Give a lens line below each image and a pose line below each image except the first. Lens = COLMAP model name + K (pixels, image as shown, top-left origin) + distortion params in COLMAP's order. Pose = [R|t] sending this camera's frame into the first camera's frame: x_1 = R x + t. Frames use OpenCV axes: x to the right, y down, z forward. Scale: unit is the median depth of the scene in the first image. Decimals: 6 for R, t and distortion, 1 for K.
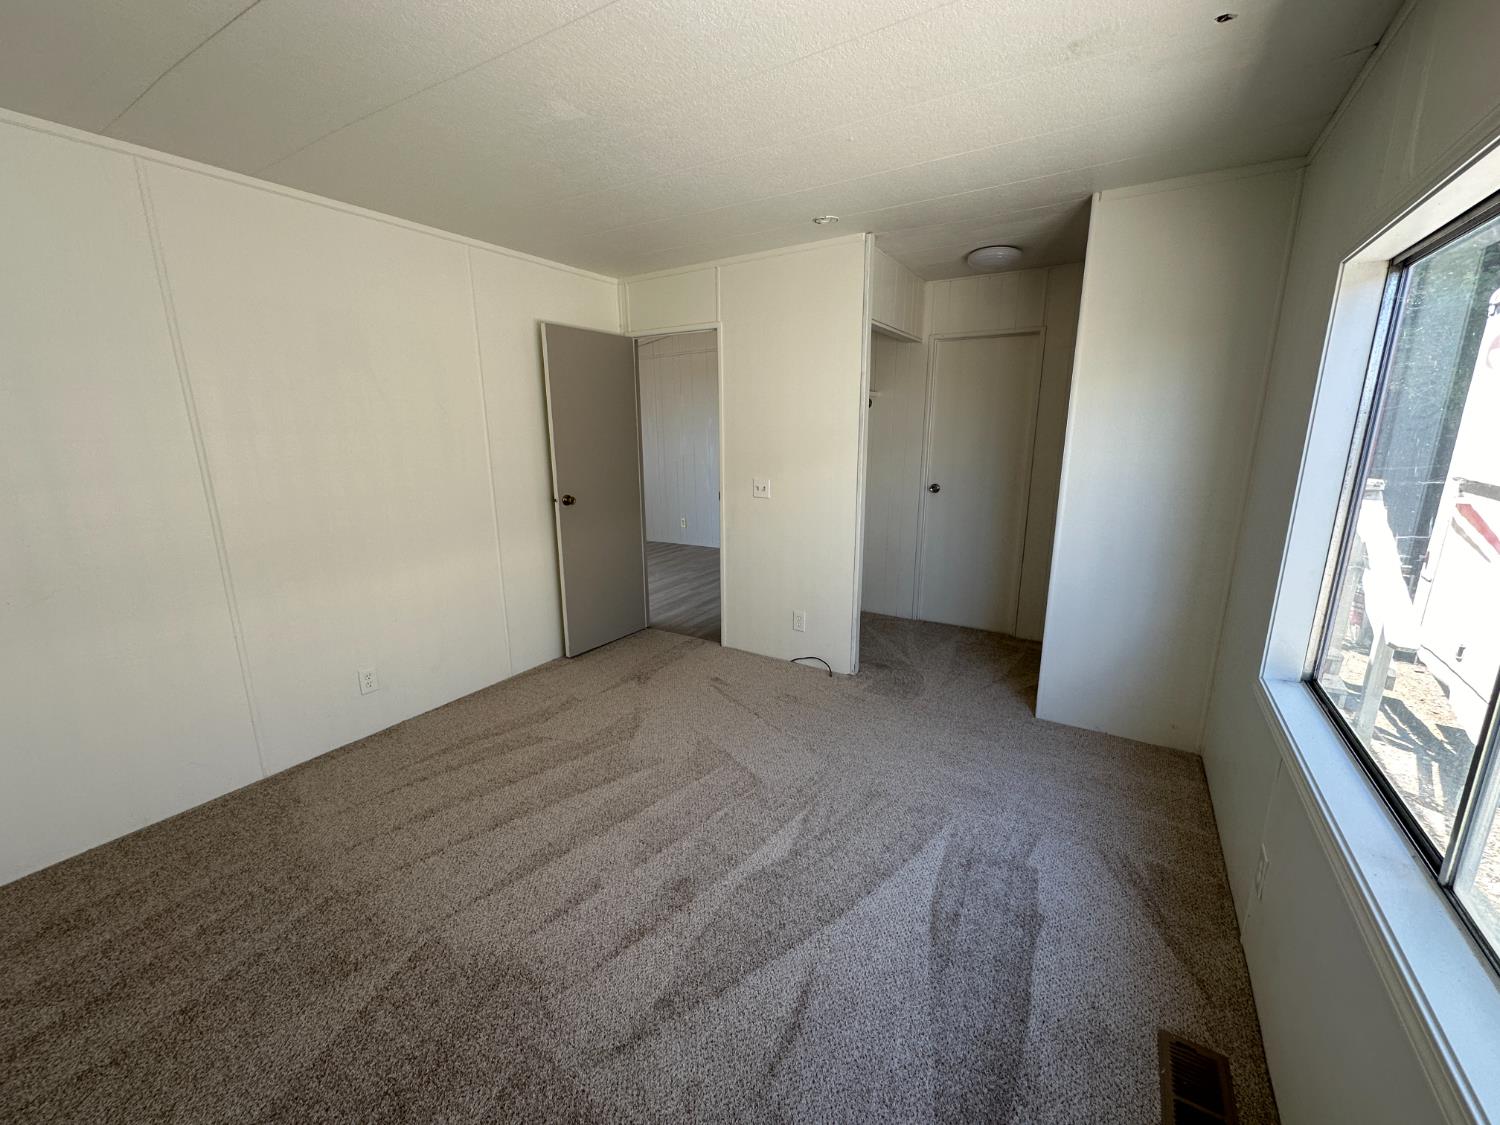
lens RADIAL K [[599.5, 0, 745.9], [0, 599.5, 561.0], [0, 0, 1]] dist [-0.000164, 0.000082]
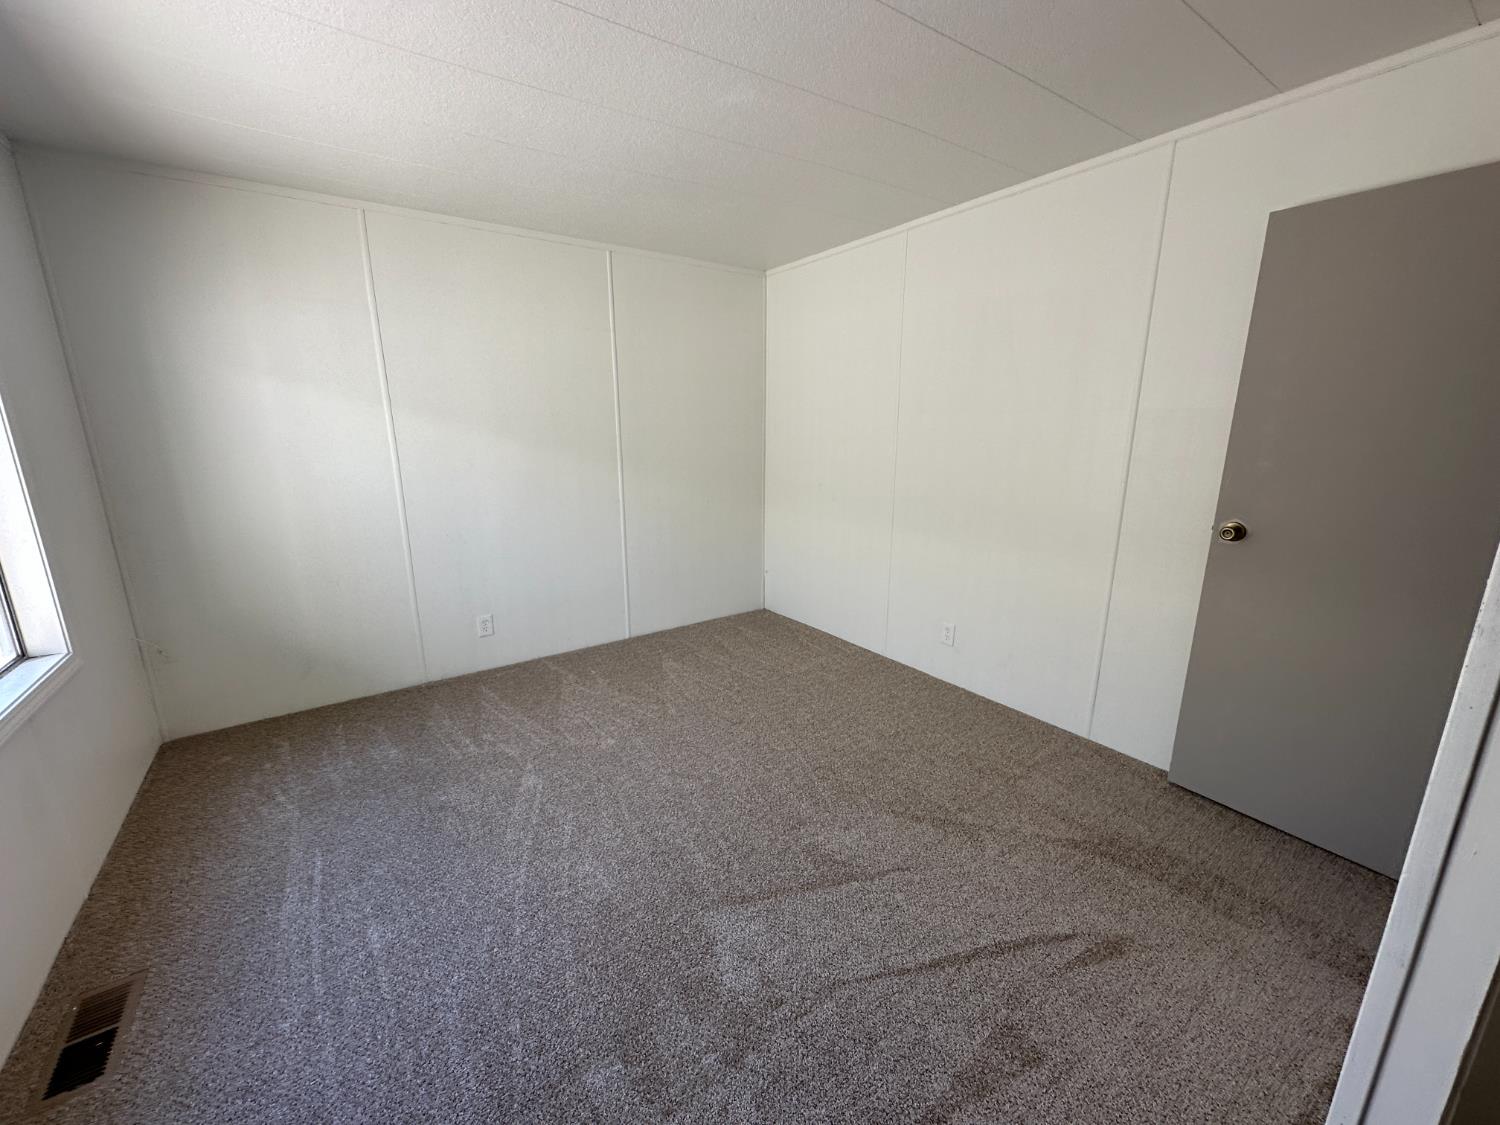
lens RADIAL K [[599.5, 0, 742.6], [0, 599.5, 569.1], [0, 0, 1]] dist [-0.000164, 0.000082]
pose [[-0.397944, 0.243129, -0.884607, 0.418792], [-0.176637, 0.925897, 0.333938, -0.188074], [0.900244, 0.289143, -0.325510, 0.836527]]
